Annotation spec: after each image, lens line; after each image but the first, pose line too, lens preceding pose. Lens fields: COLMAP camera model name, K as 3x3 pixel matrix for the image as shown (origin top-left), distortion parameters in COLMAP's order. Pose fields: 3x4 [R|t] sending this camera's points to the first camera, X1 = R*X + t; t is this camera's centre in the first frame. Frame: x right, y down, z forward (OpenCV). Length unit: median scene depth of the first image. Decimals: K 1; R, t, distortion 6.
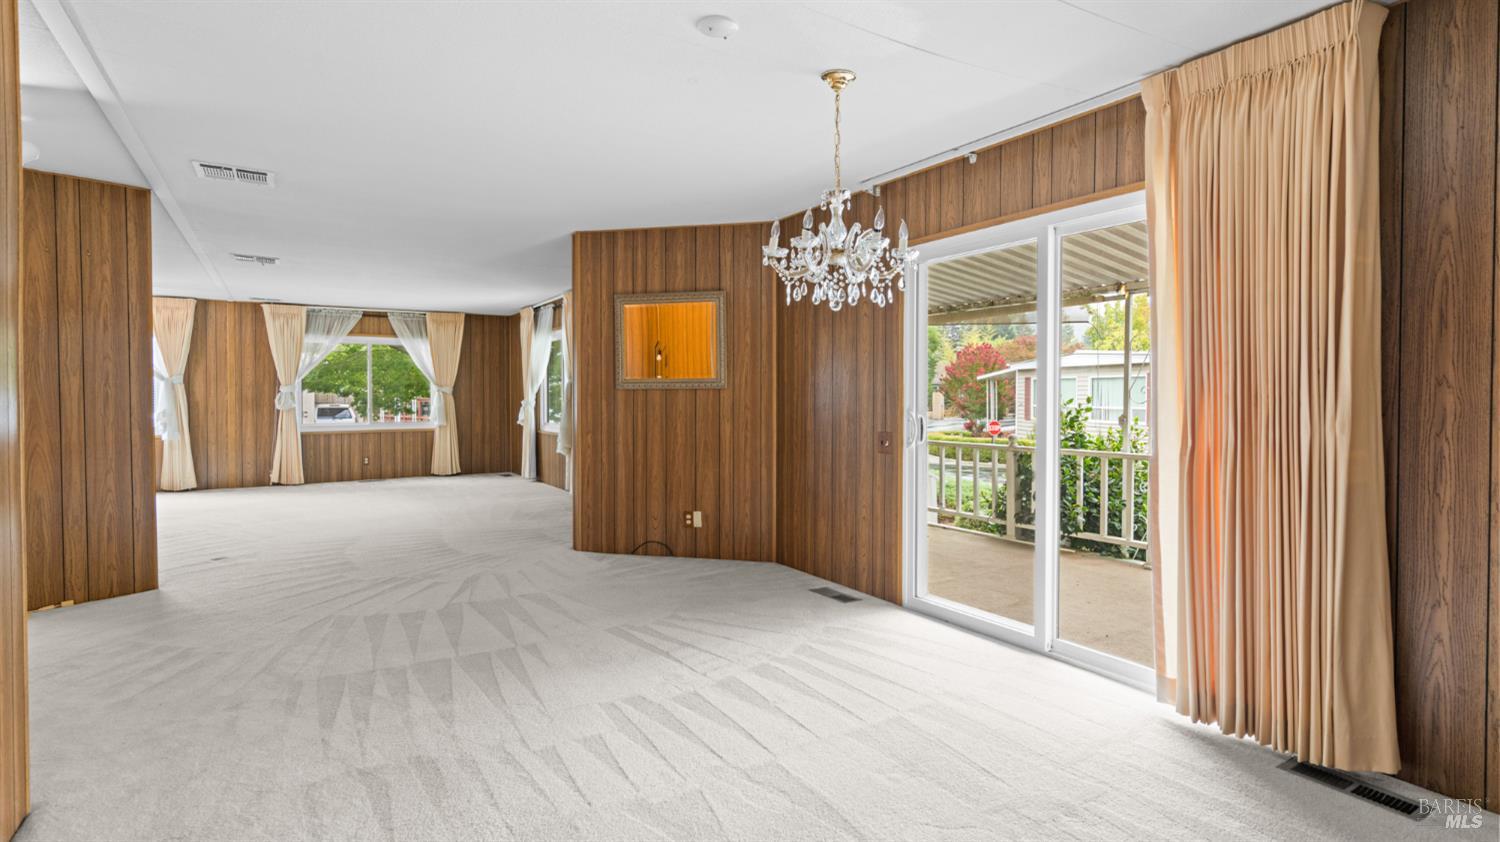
lens RADIAL K [[723.0, 0, 753.8], [0, 723.0, 404.0], [0, 0, 1]] dist [-0.003310, 0.001513]
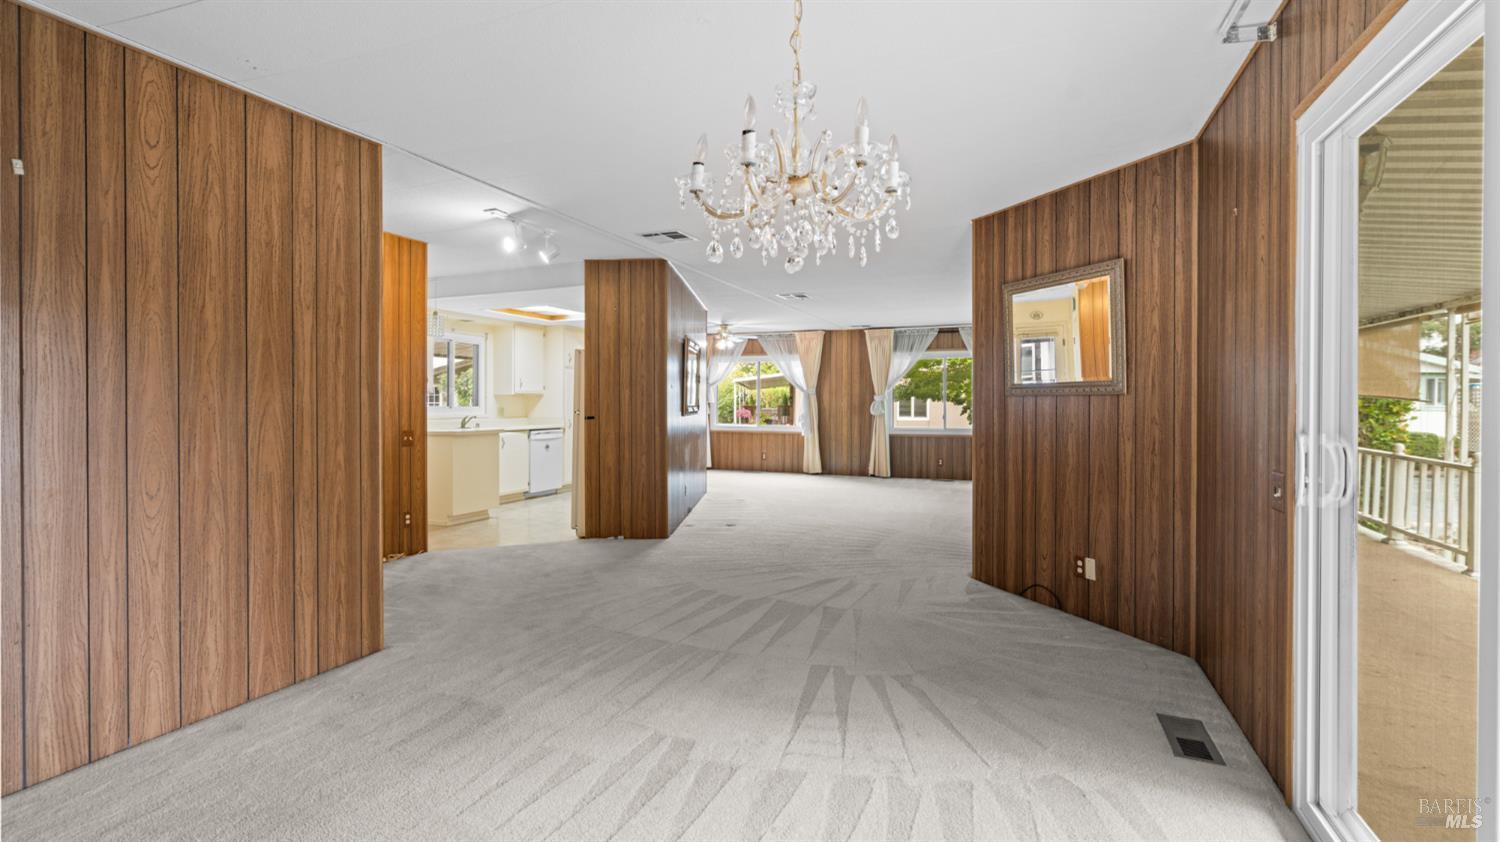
lens RADIAL K [[677.6, 0, 753.8], [0, 677.6, 400.3], [0, 0, 1]] dist [-0.004853, 0.002099]
pose [[0.568287, -0.000795, -0.822830, 0.295013], [-0.014184, 0.999841, -0.010763, -0.002697], [0.822708, 0.017787, 0.568185, 0.307396]]
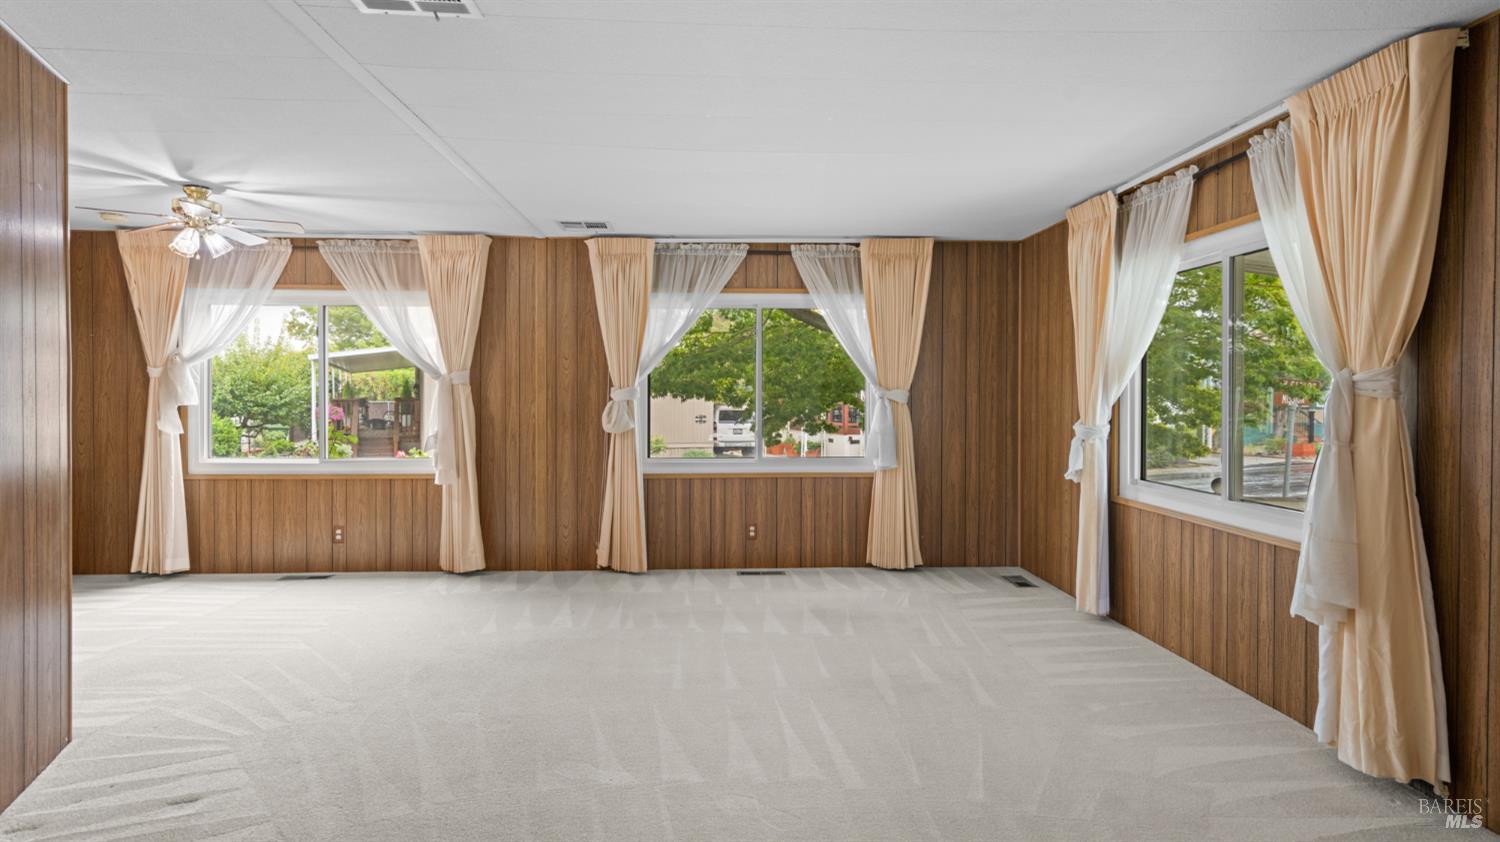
lens RADIAL K [[842.4, 0, 759.7], [0, 842.4, 403.0], [0, 0, 1]] dist [-0.000026, 0.007399]
pose [[0.863493, 0.009832, -0.504265, -0.414102], [-0.009309, 0.999950, 0.003556, -0.030033], [0.504275, 0.001623, 0.863542, 0.875530]]
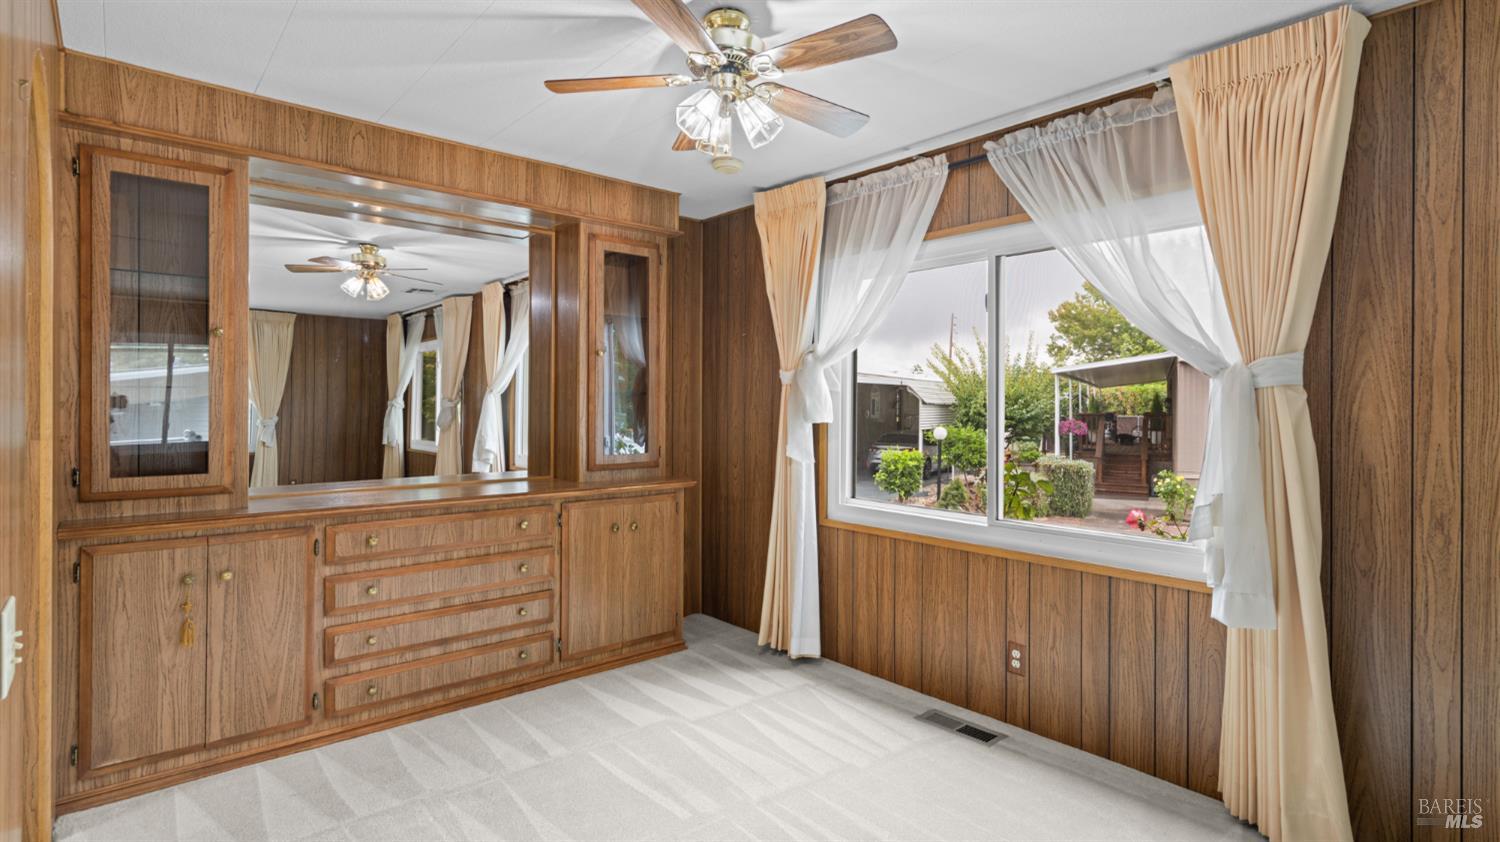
lens RADIAL K [[723.0, 0, 743.4], [0, 723.0, 402.1], [0, 0, 1]] dist [-0.003310, 0.001513]
pose [[0.123295, -0.000778, -0.992370, -0.935436], [-0.016349, 0.999862, -0.002815, -0.032330], [0.992235, 0.016571, 0.123266, 1.277457]]
